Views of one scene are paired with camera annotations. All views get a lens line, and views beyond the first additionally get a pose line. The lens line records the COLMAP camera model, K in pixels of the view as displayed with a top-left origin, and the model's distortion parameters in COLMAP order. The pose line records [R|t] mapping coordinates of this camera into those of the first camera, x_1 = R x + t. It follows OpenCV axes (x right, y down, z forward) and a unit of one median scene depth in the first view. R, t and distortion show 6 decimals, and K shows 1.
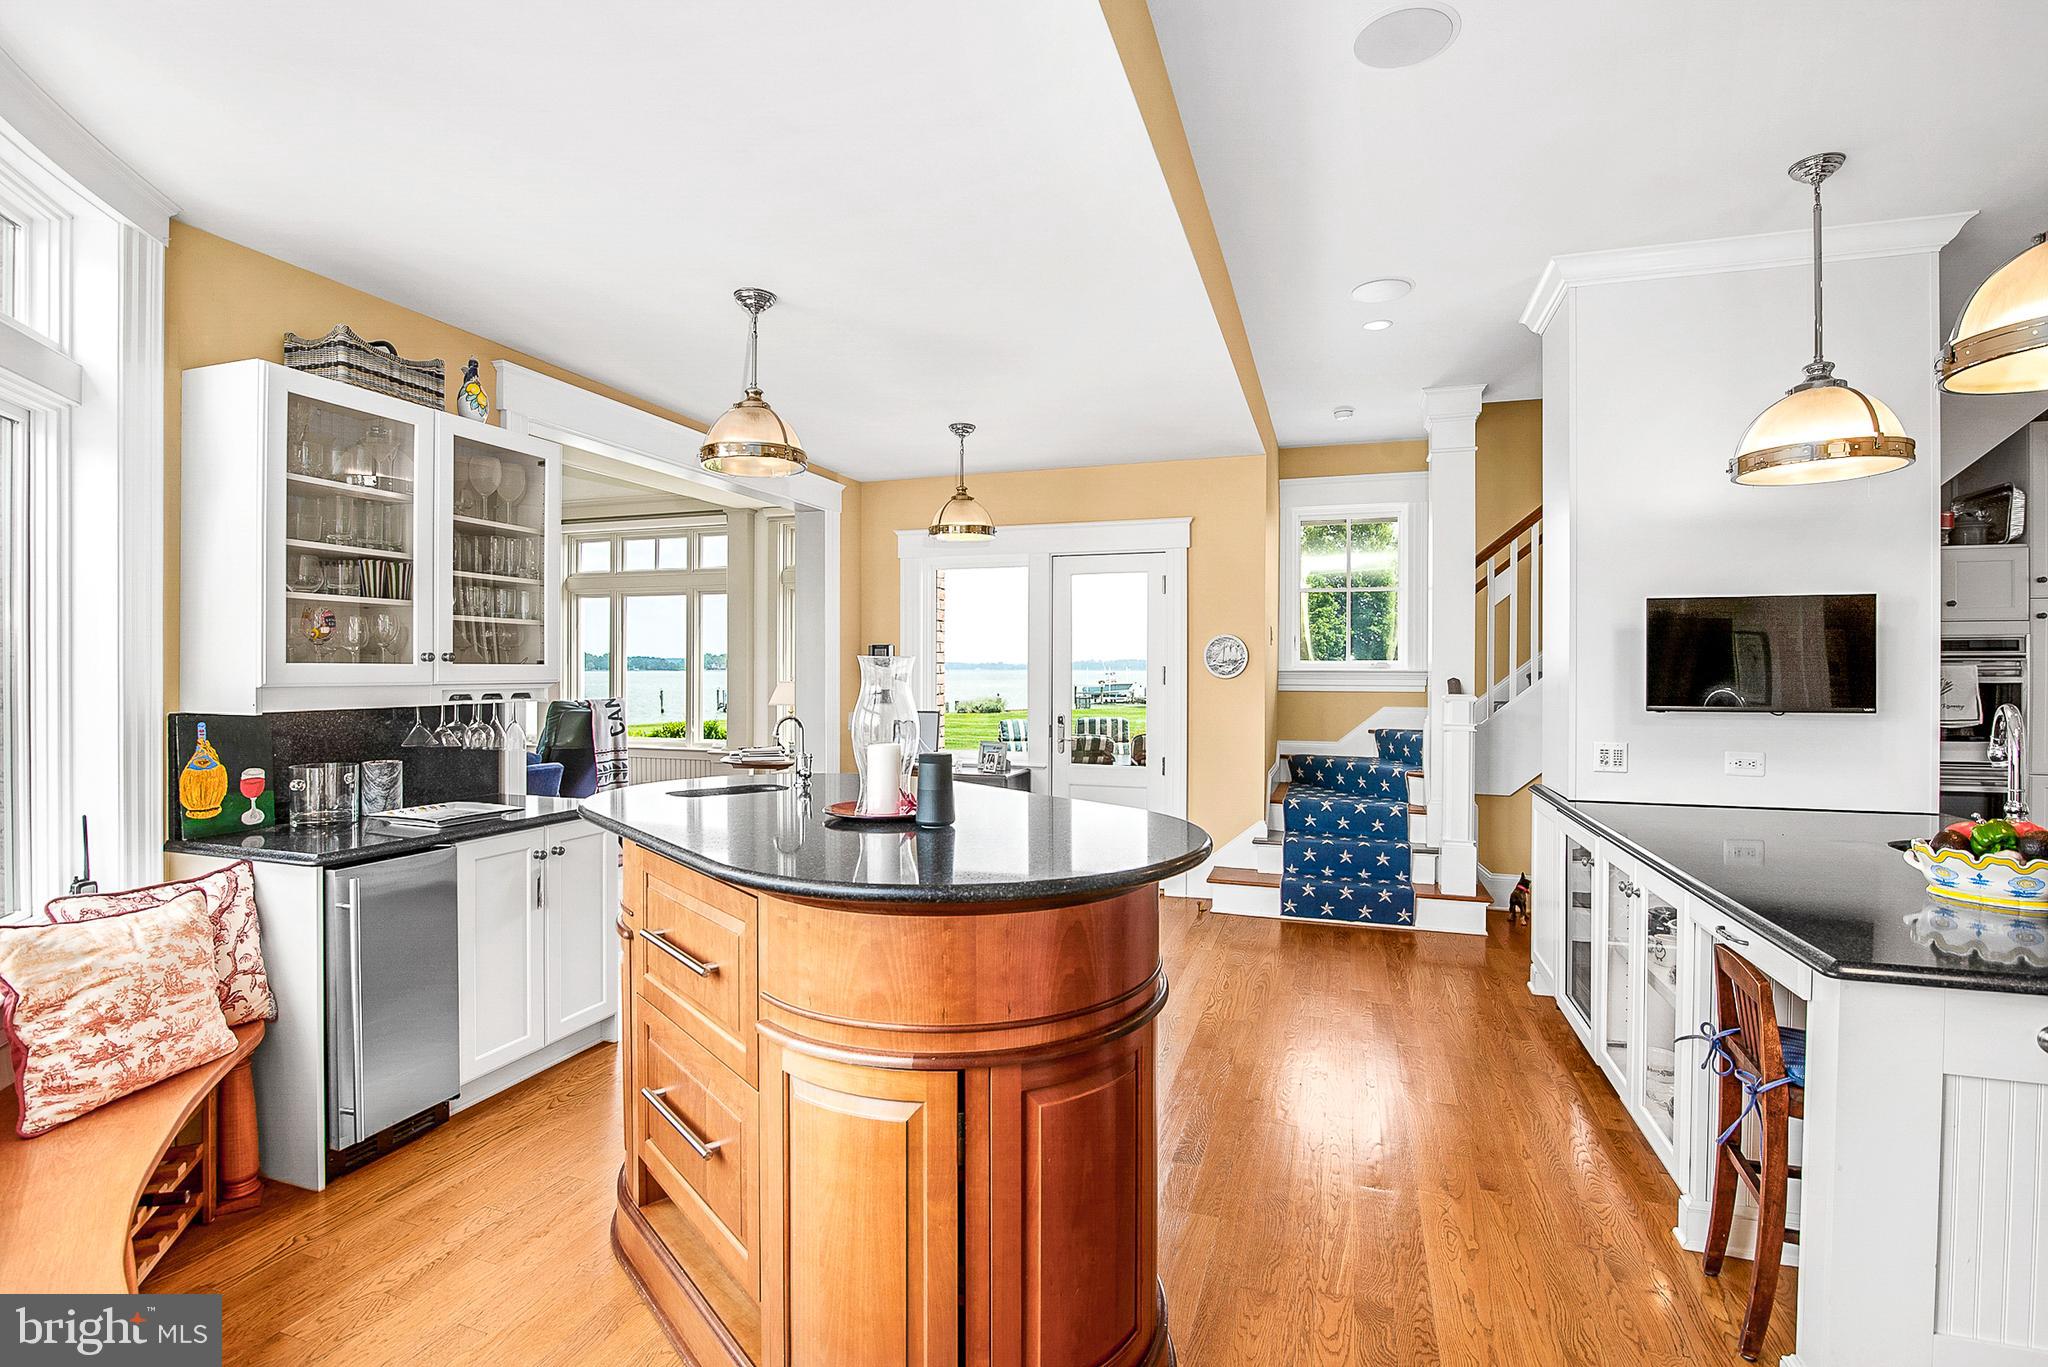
lens RADIAL K [[947.9, 0, 1006.2], [0, 947.9, 682.0], [0, 0, 1]] dist [-0.018175, 0.000095]
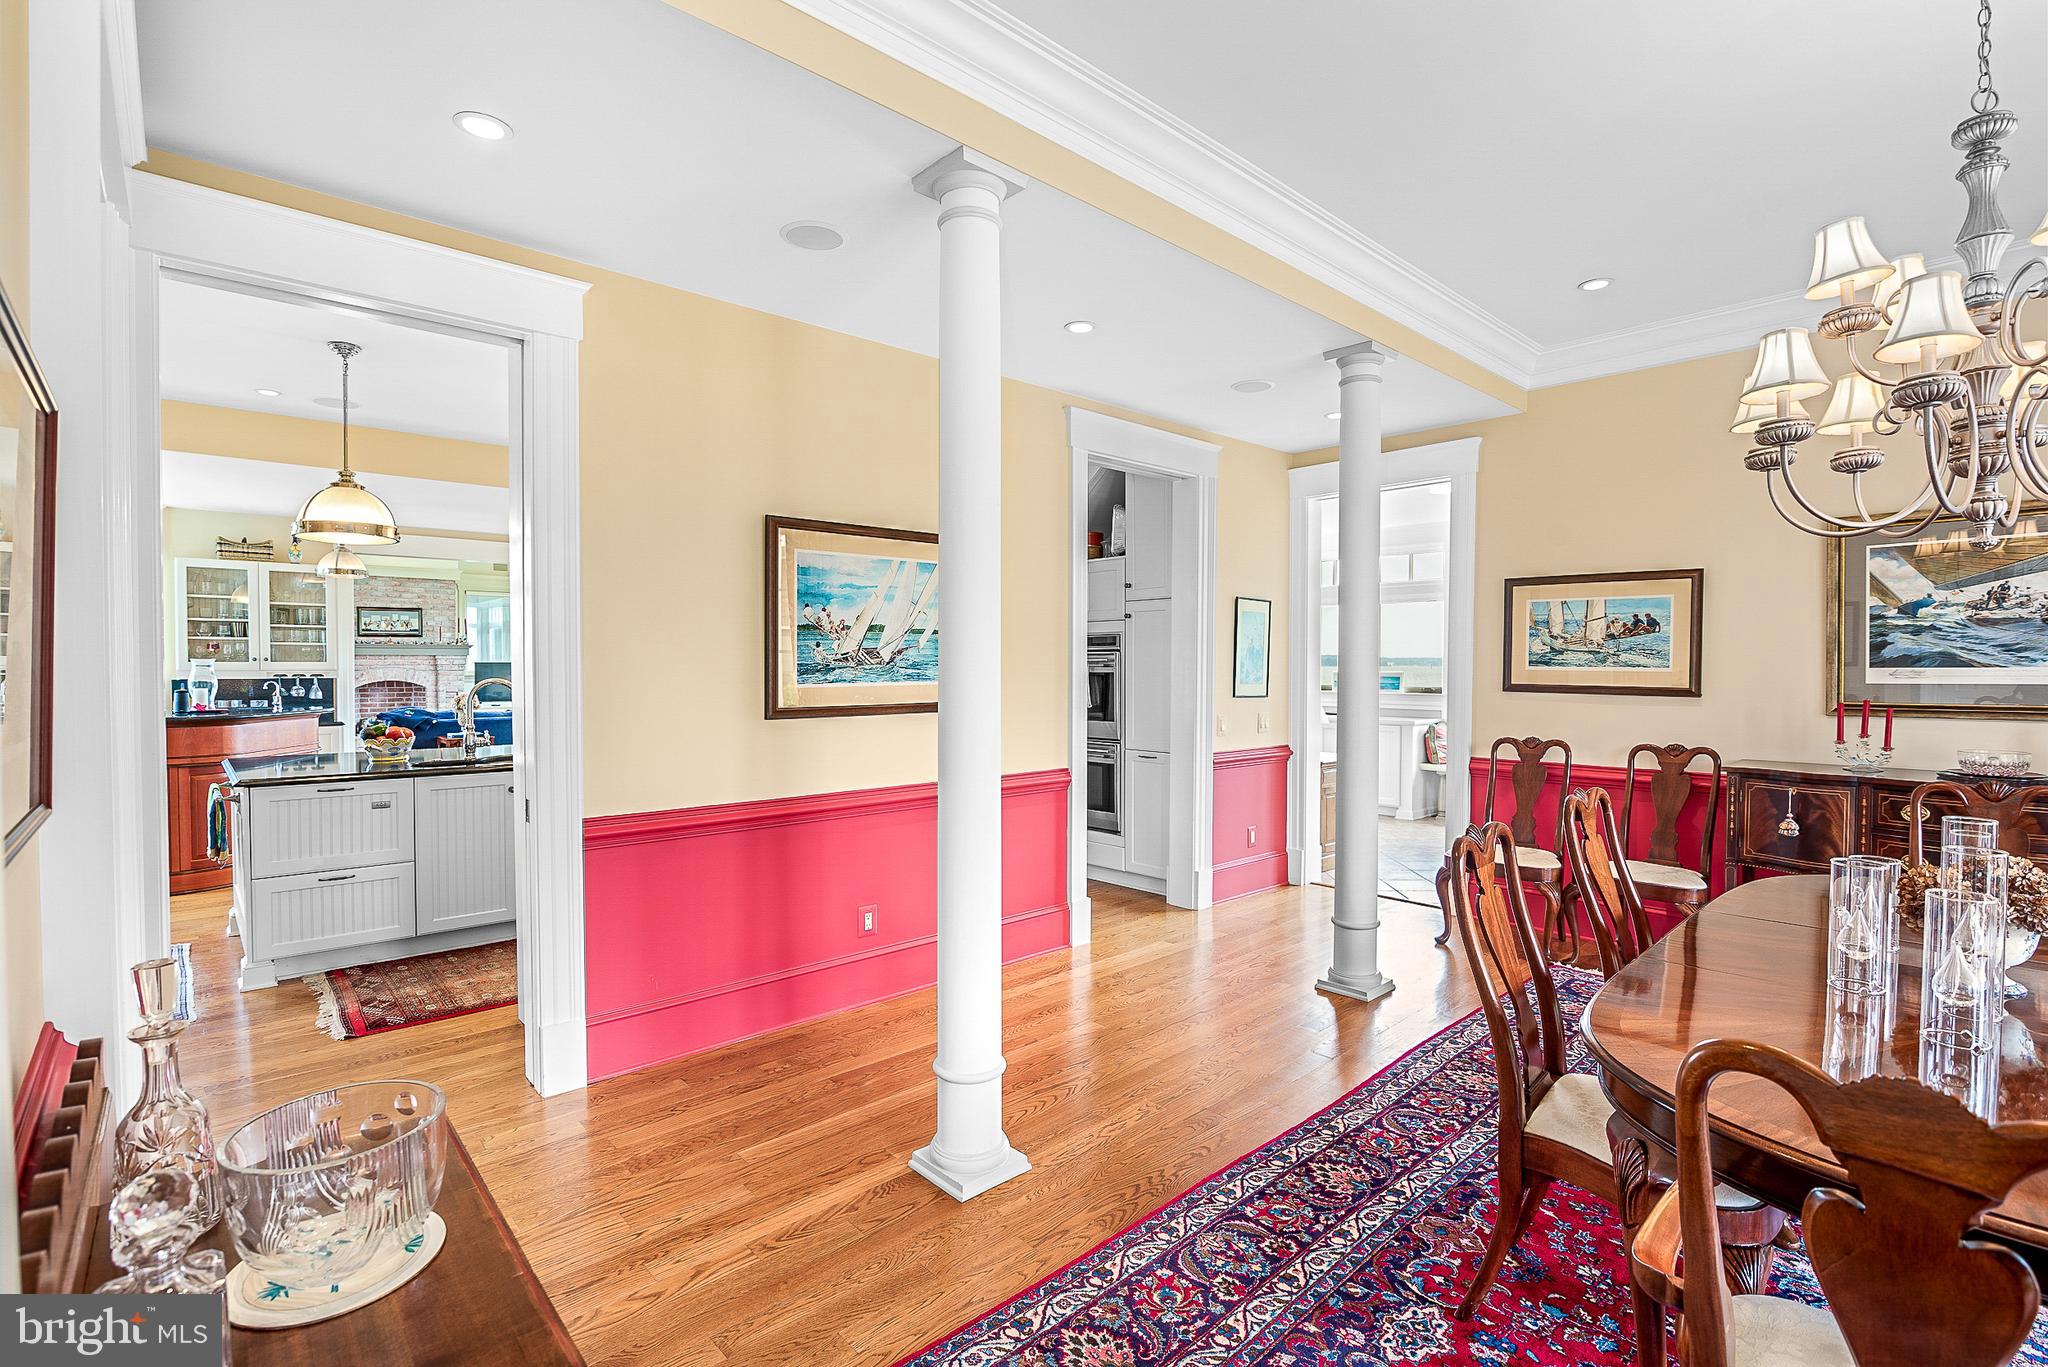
lens RADIAL K [[947.9, 0, 1002.4], [0, 947.9, 682.1], [0, 0, 1]] dist [-0.018175, 0.000095]
pose [[0.871002, 0.007092, -0.491228, 2.178564], [-0.005339, 0.999973, 0.004971, 0.010118], [0.491250, -0.001707, 0.871017, -0.204010]]
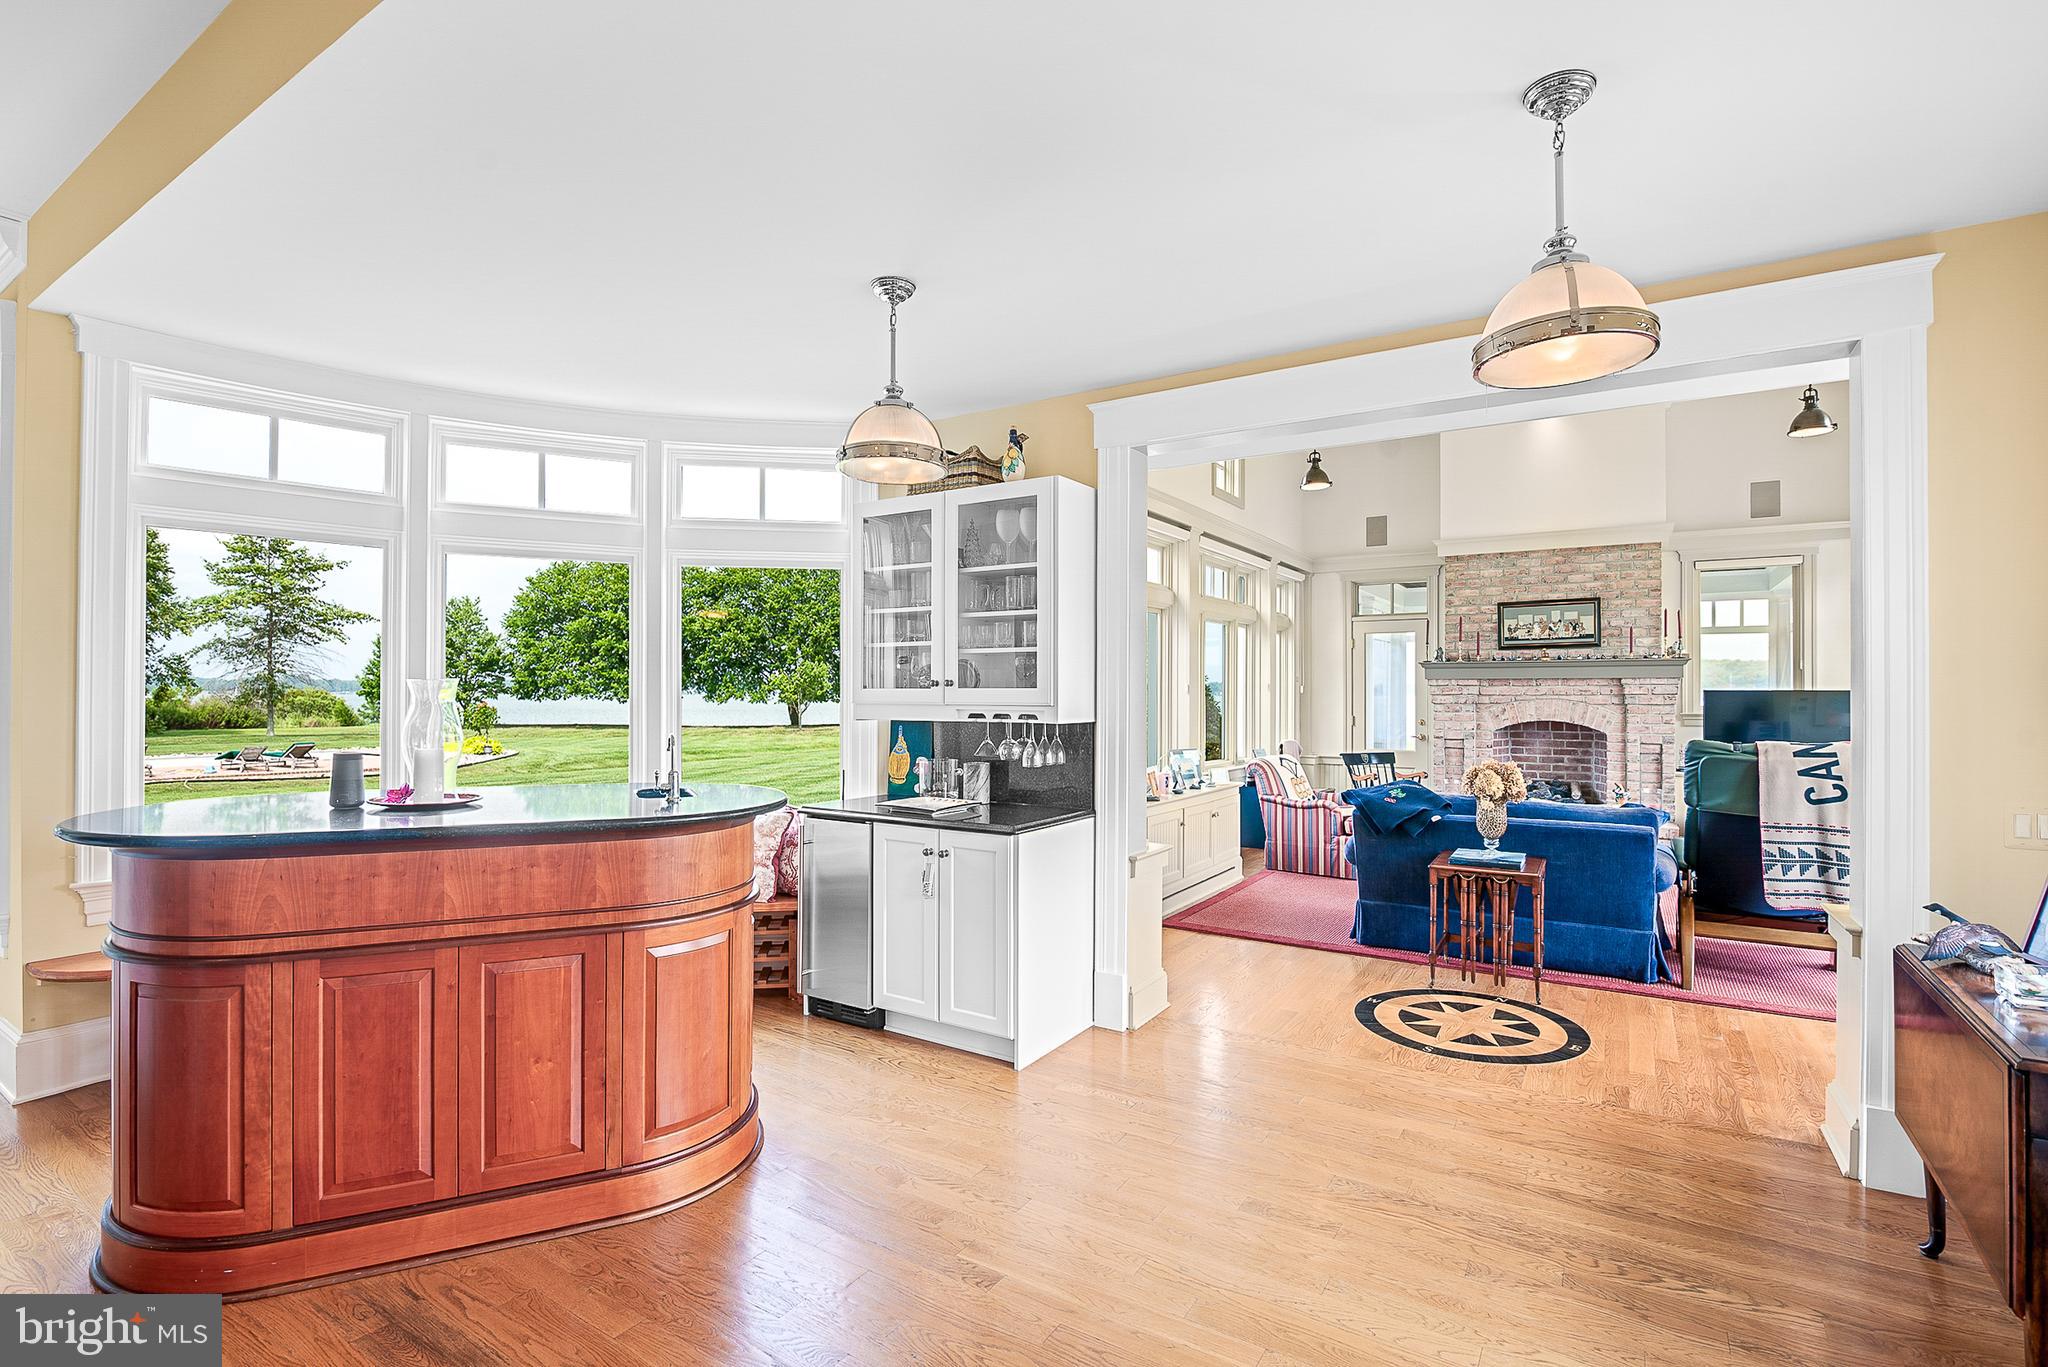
lens RADIAL K [[947.9, 0, 1026.0], [0, 947.9, 692.5], [0, 0, 1]] dist [-0.018175, 0.000095]
pose [[-0.220784, -0.003749, -0.975315, 0.576202], [-0.015878, 0.999874, -0.000249, -0.013893], [0.975193, 0.015431, -0.220816, 1.269706]]
